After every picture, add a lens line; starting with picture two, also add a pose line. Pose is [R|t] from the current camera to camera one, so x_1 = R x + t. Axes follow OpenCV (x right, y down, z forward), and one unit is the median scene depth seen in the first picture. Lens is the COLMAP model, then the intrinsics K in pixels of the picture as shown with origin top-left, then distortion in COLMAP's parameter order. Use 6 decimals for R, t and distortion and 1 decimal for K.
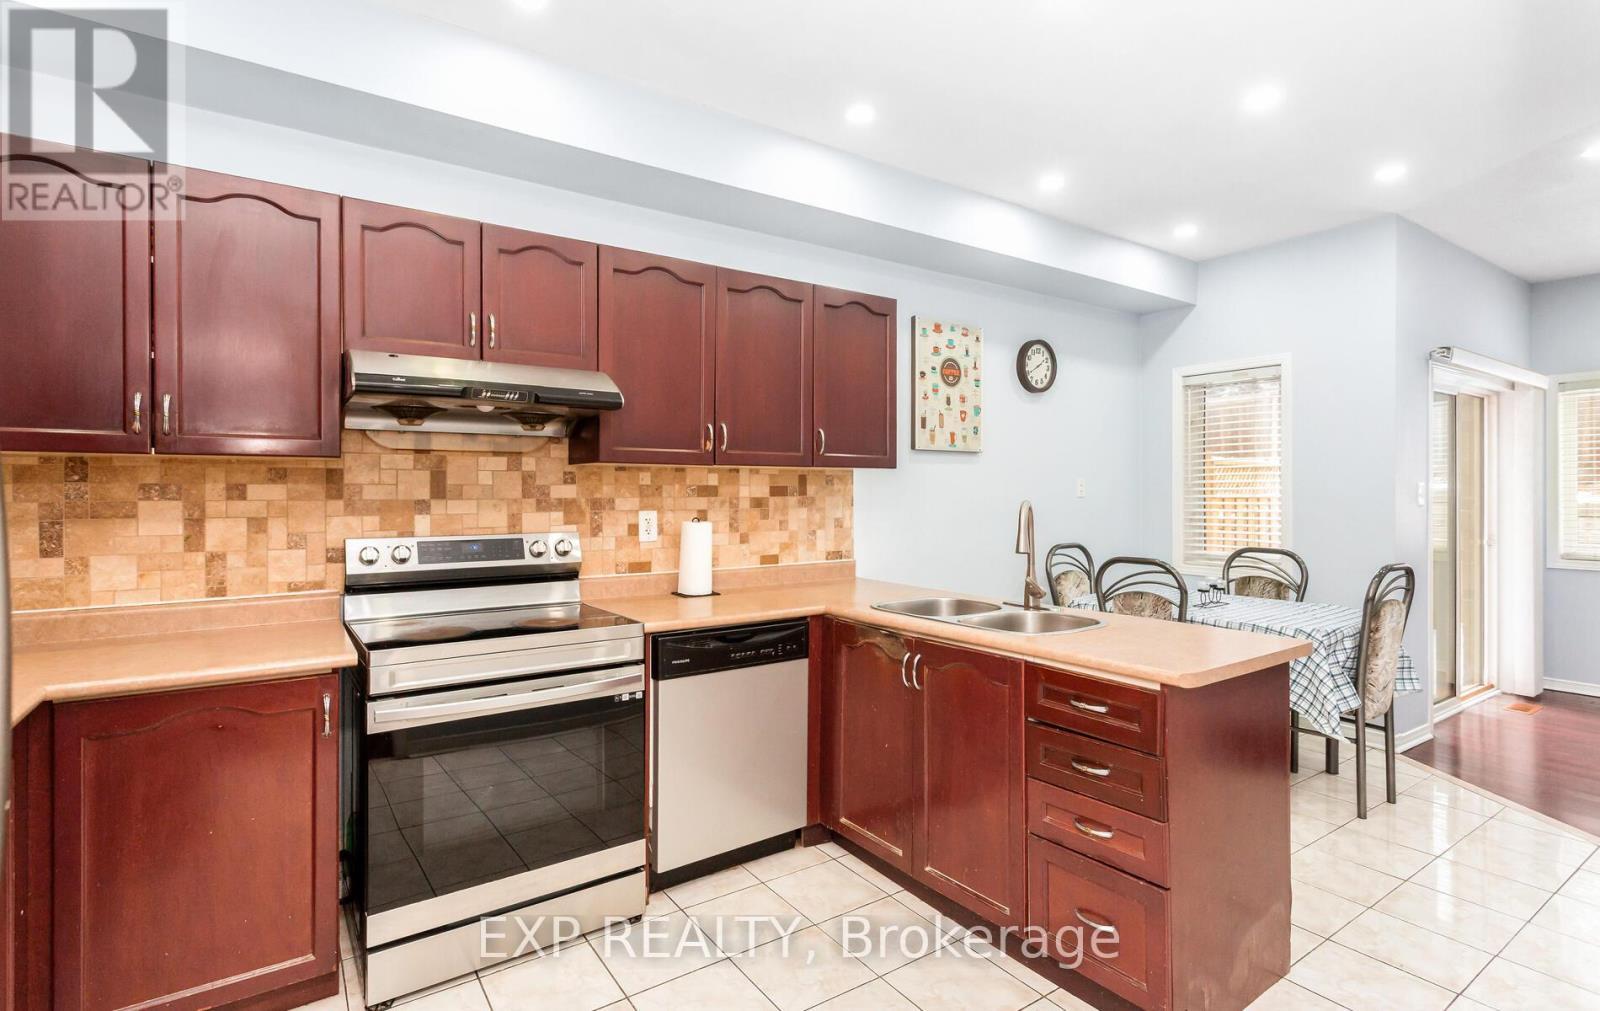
lens RADIAL K [[783.8, 0, 797.0], [0, 783.8, 492.8], [0, 0, 1]] dist [0.007615, 0.002243]
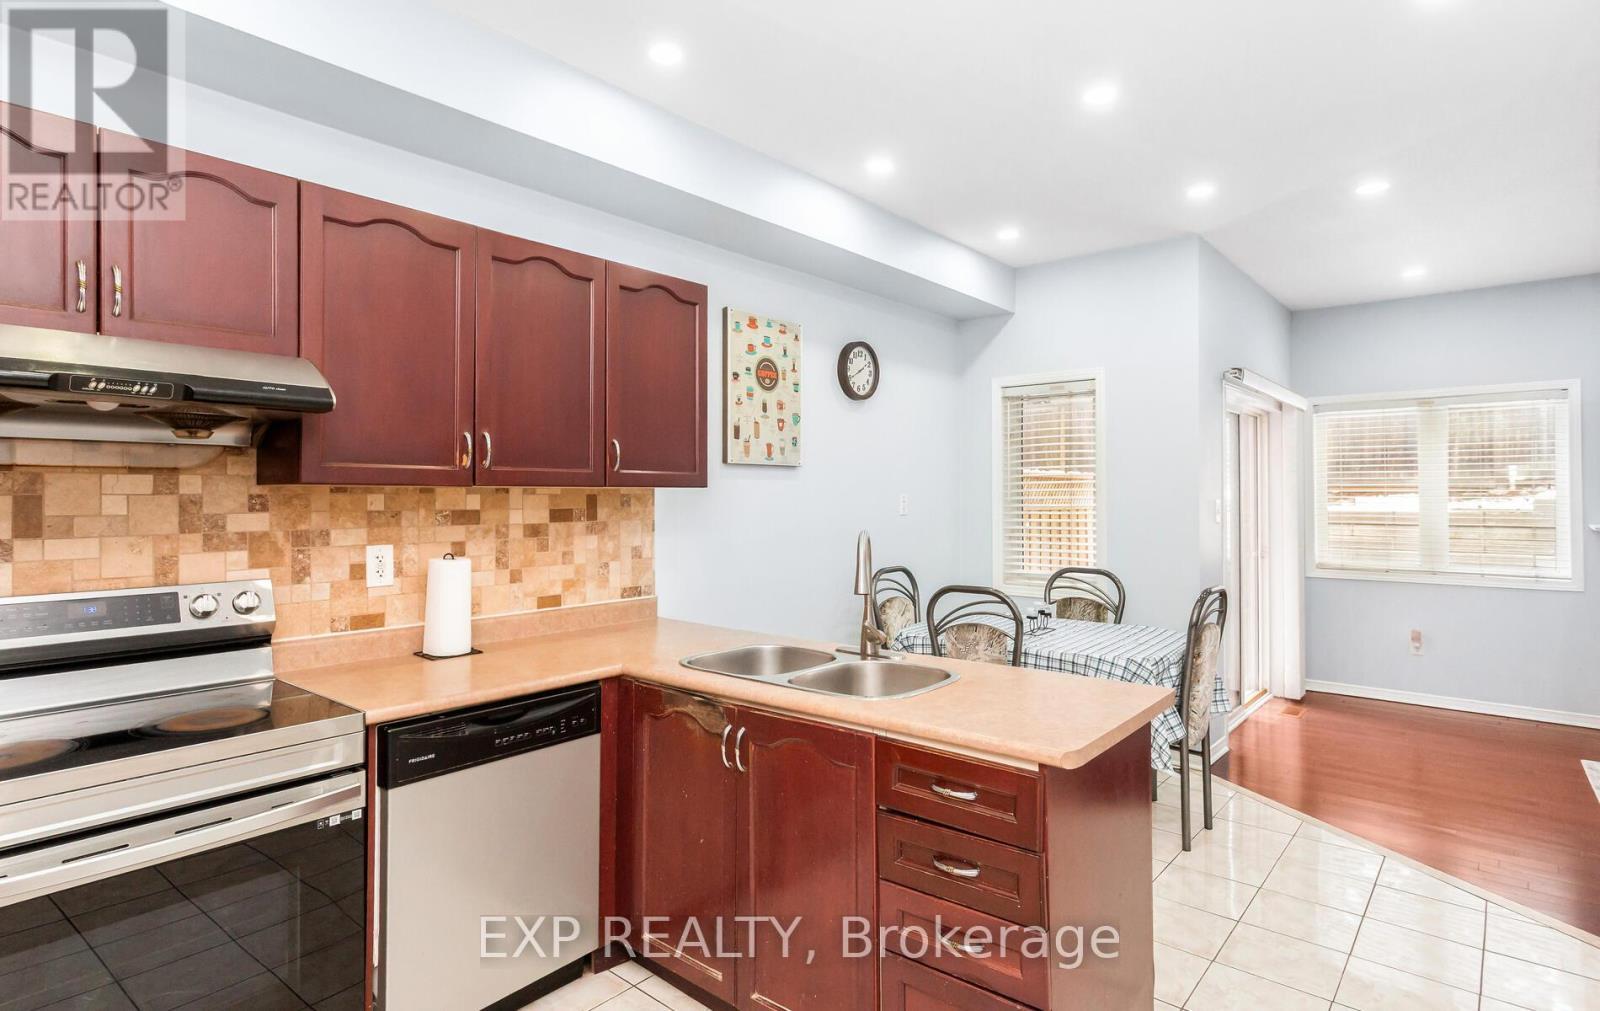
lens RADIAL K [[837.2, 0, 800.4], [0, 837.2, 495.0], [0, 0, 1]] dist [0.000322, 0.010732]
pose [[0.967735, -0.000076, 0.251972, -0.002448], [0.000822, 0.999996, -0.002855, -0.021517], [-0.251971, 0.002970, 0.967730, 0.116371]]
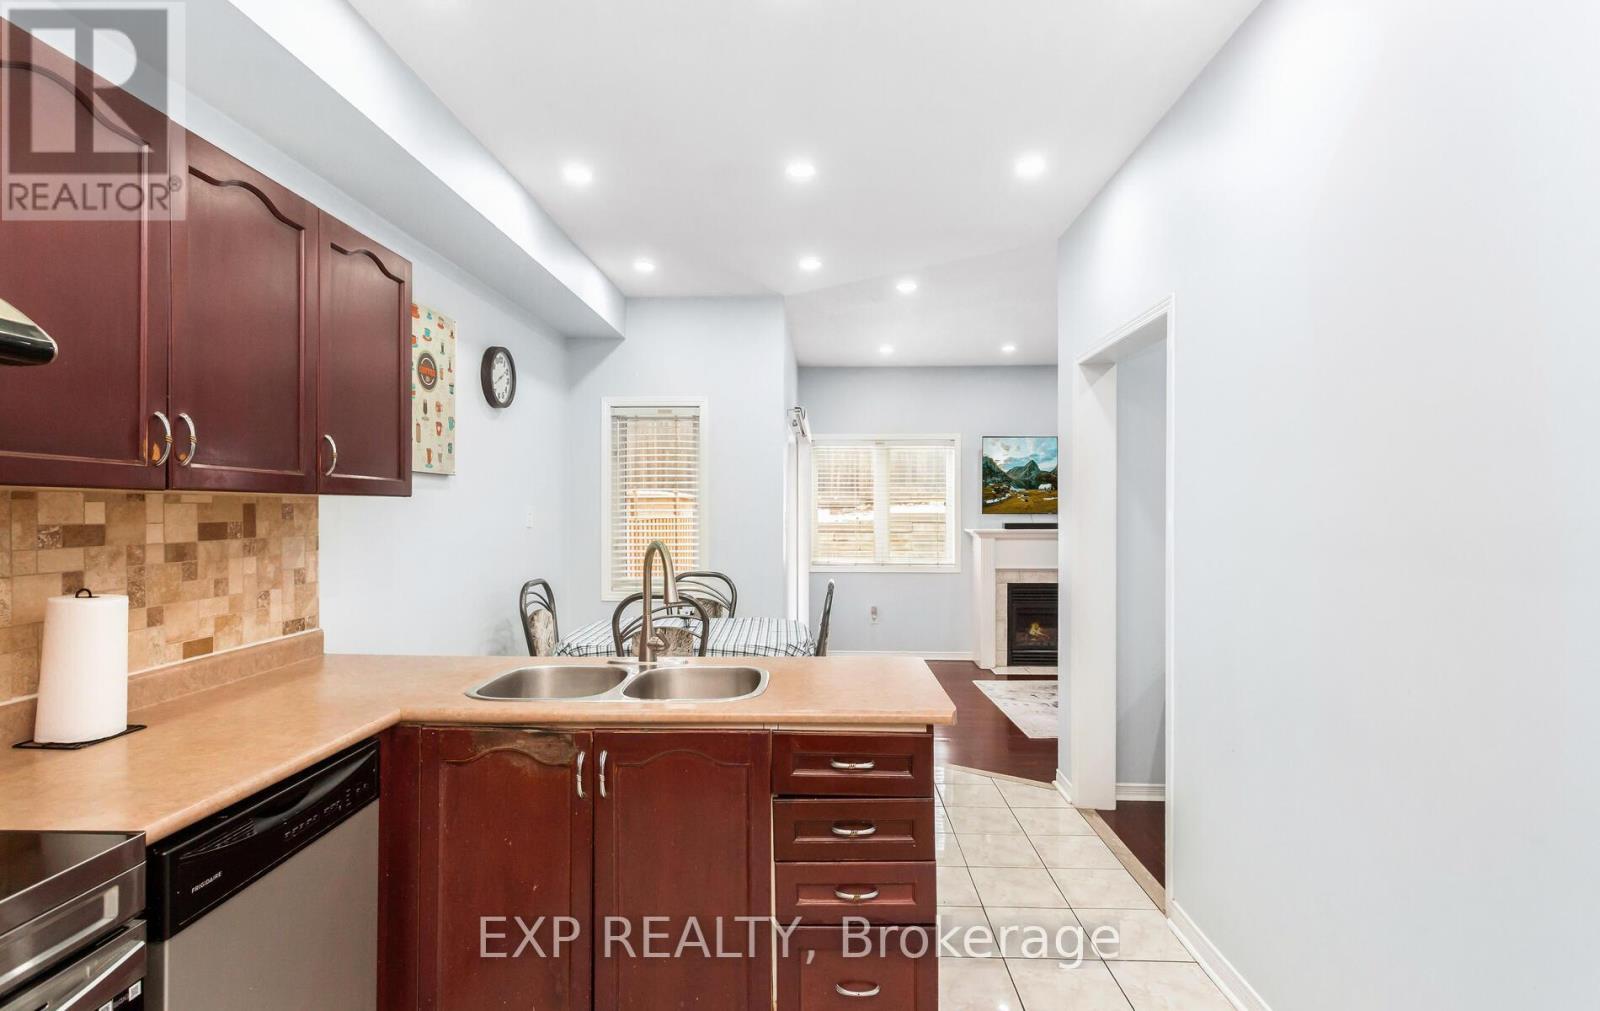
lens RADIAL K [[776.0, 0, 805.6], [0, 776.0, 514.7], [0, 0, 1]] dist [0.008676, 0.000545]
pose [[0.596286, -0.002252, 0.802769, -0.246192], [-0.001908, 0.999989, 0.004222, -0.019346], [-0.802770, -0.004049, 0.596276, 0.295649]]
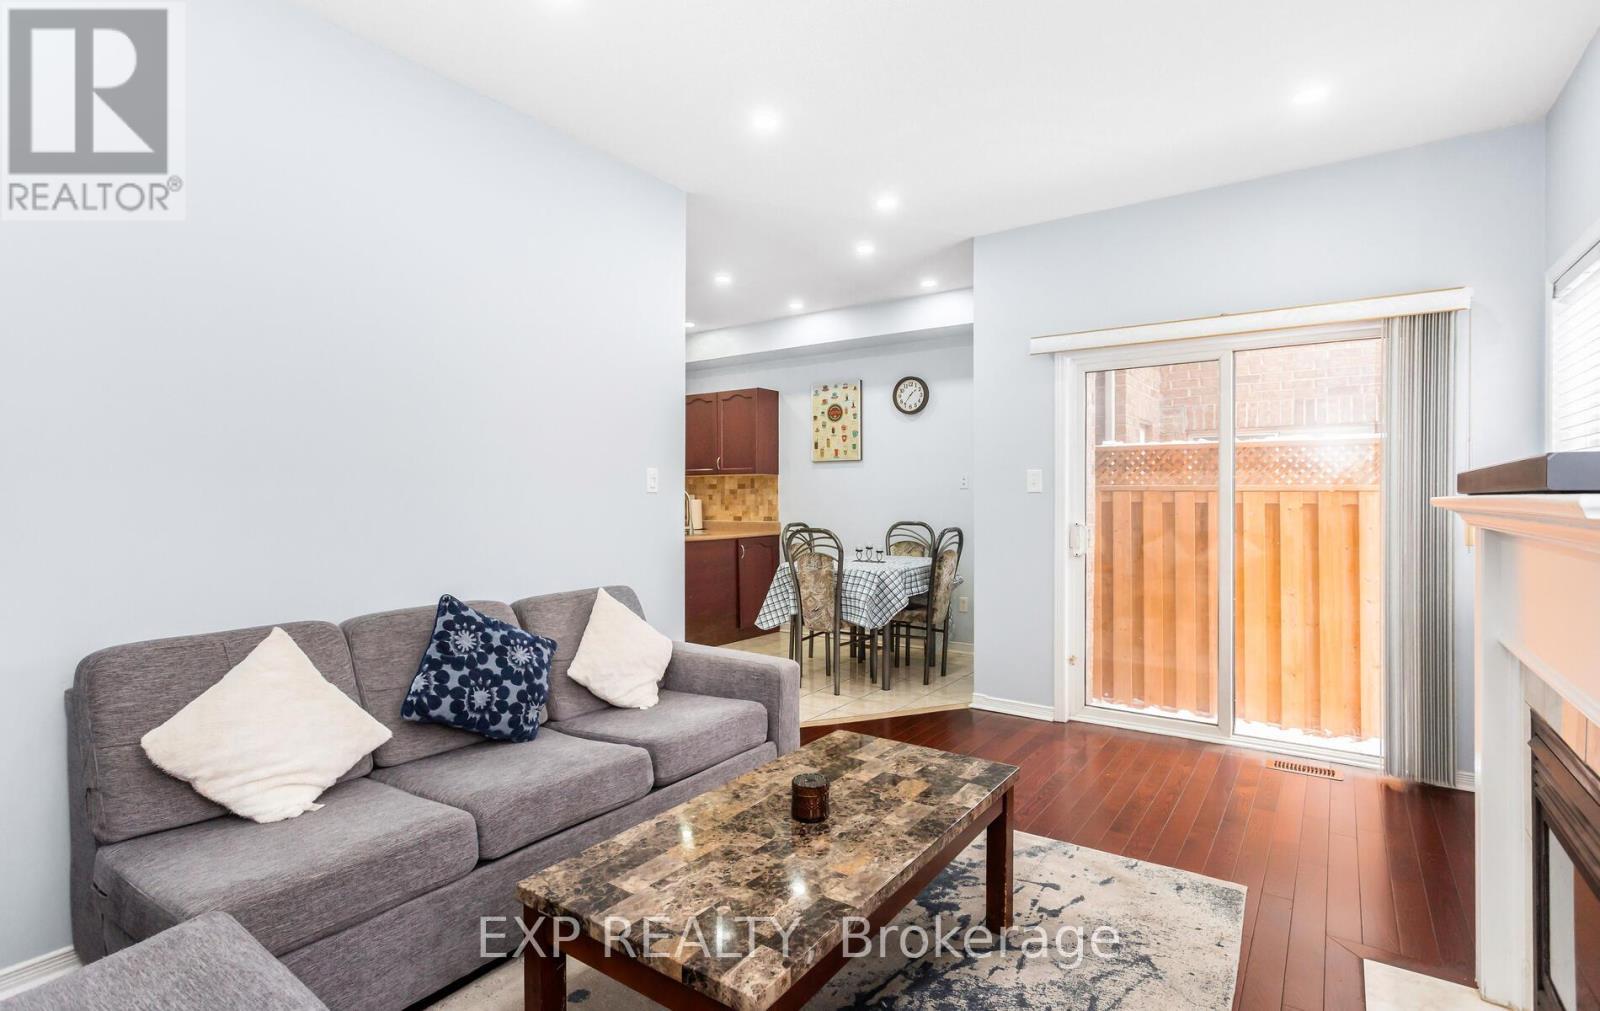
lens RADIAL K [[759.9, 0, 800.0], [0, 759.9, 505.5], [0, 0, 1]] dist [0.010626, 0.000378]
pose [[0.349012, 0.010751, -0.937057, 2.060239], [0.000940, 0.999930, 0.011822, 0.026918], [0.937118, -0.005006, 0.348977, 0.460658]]
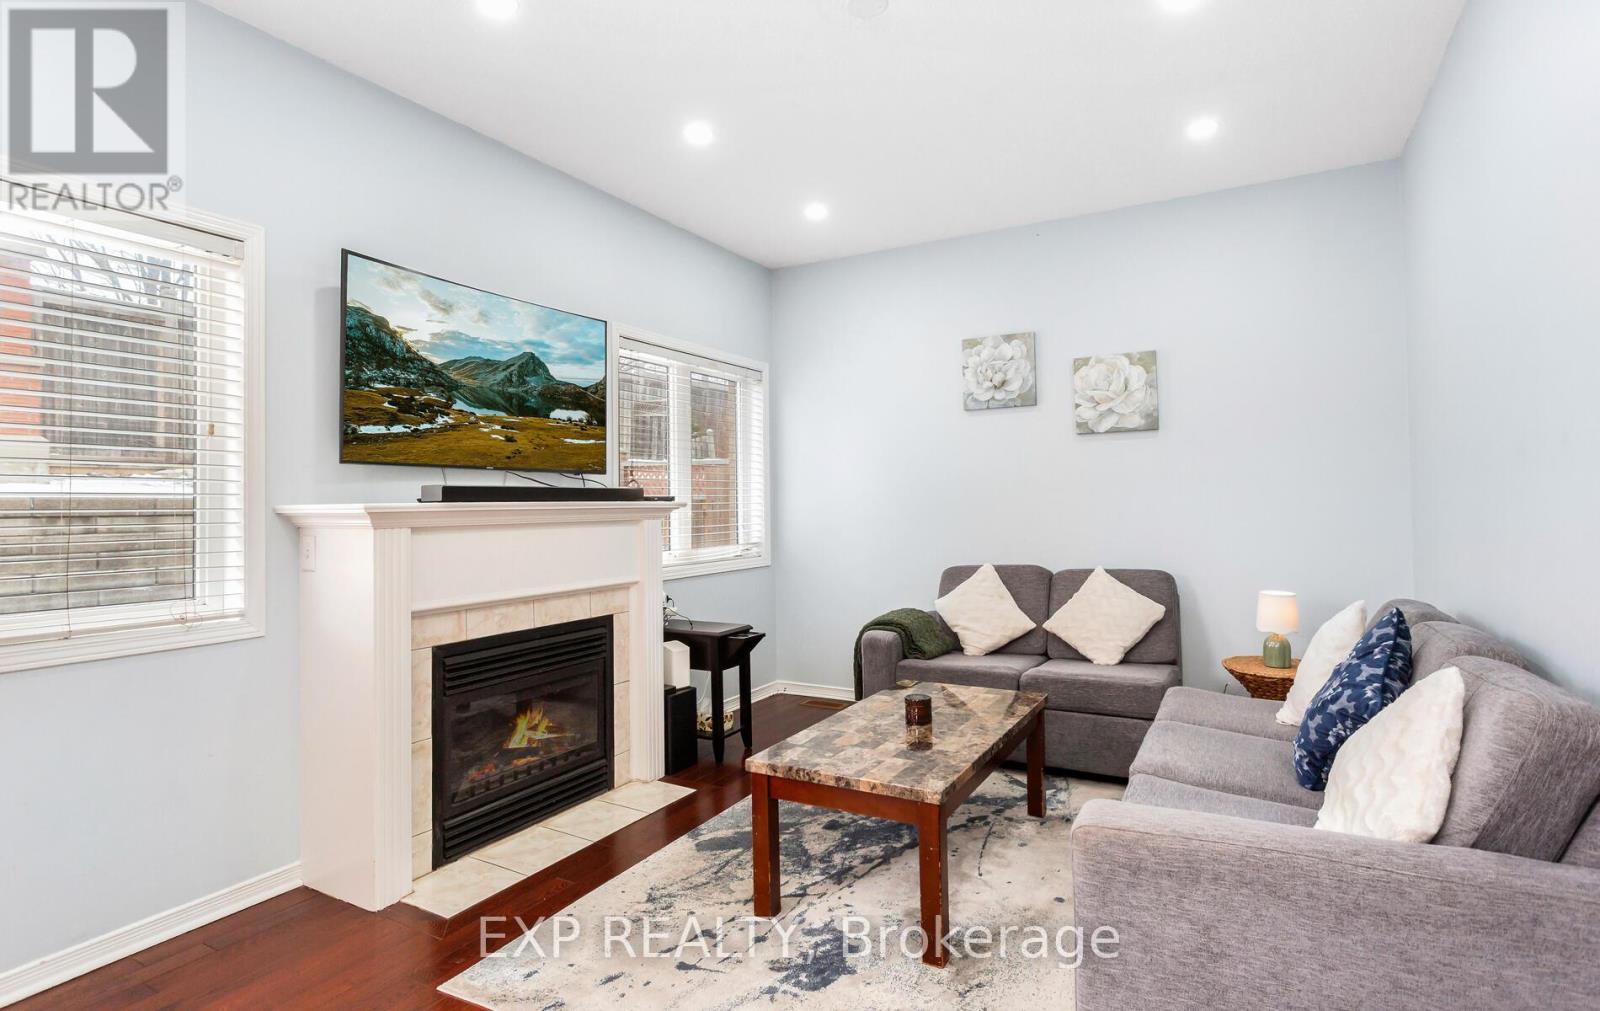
lens RADIAL K [[804.1, 0, 803.3], [0, 804.1, 482.1], [0, 0, 1]] dist [0.001623, 0.000733]
pose [[-0.437356, 0.028602, 0.898833, 0.854065], [0.012094, 0.999591, -0.025923, 0.031773], [-0.899207, -0.000467, -0.437523, 1.125393]]
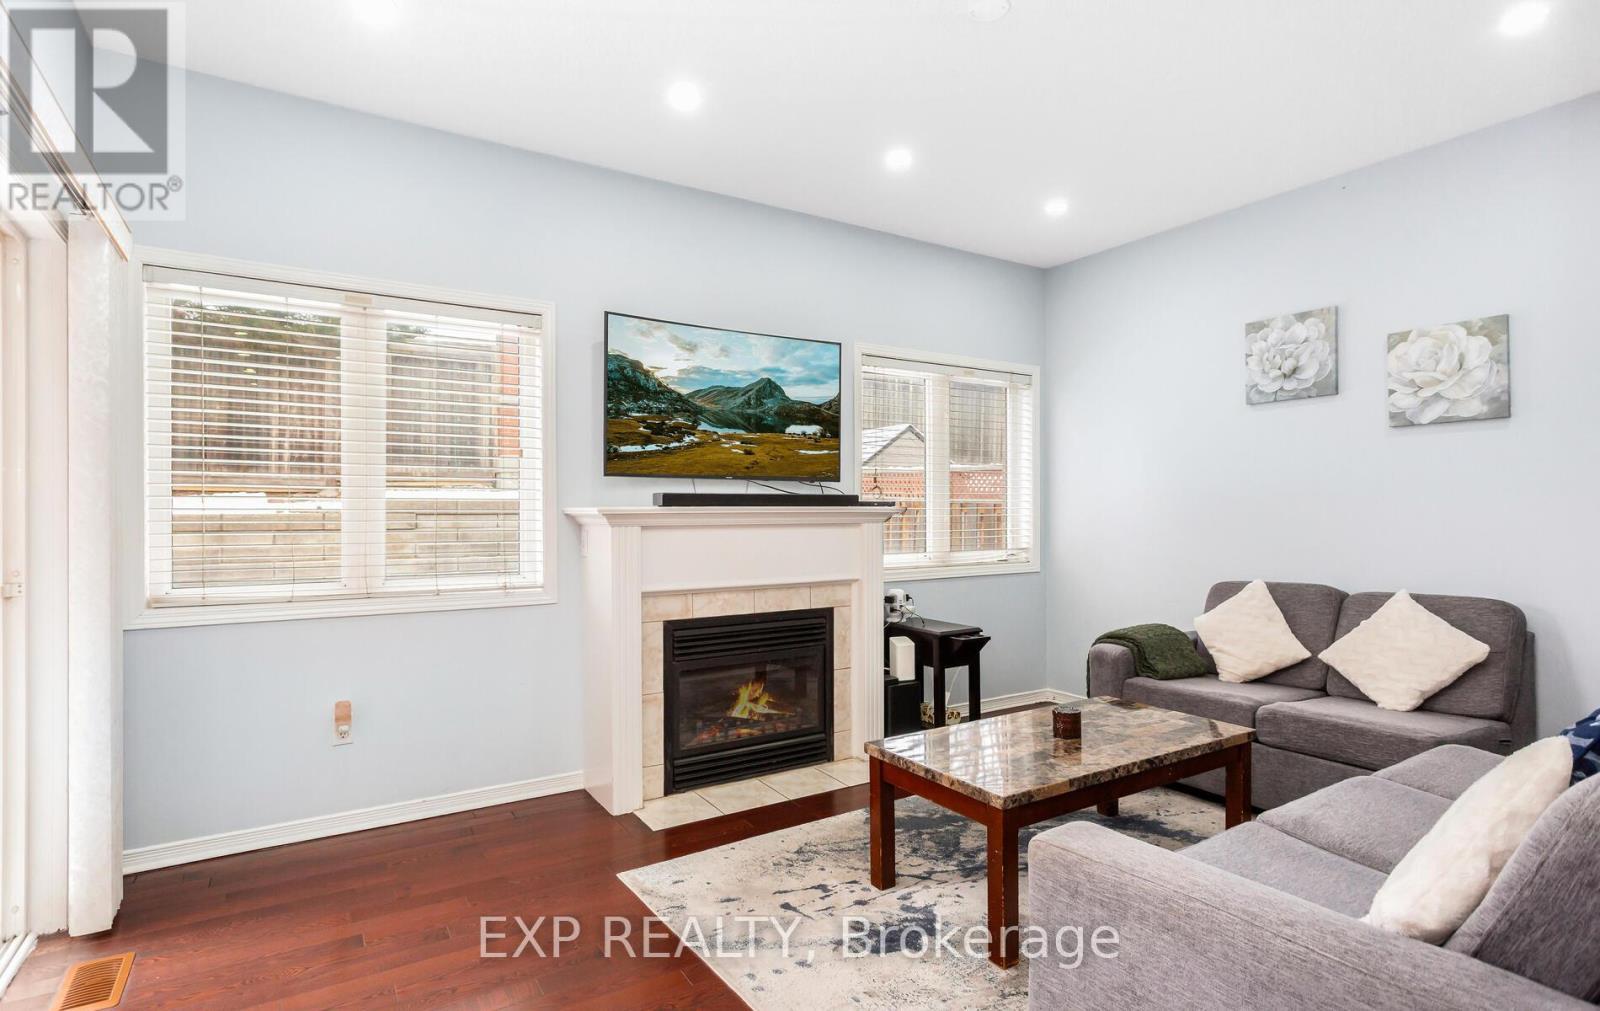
lens RADIAL K [[796.4, 0, 800.0], [0, 796.4, 505.5], [0, 0, 1]] dist [0.001709, 0.001163]
pose [[0.041042, 0.004629, 0.999147, 0.745131], [0.003584, 0.999982, -0.004780, 0.031204], [-0.999151, 0.003777, 0.041025, 0.890080]]
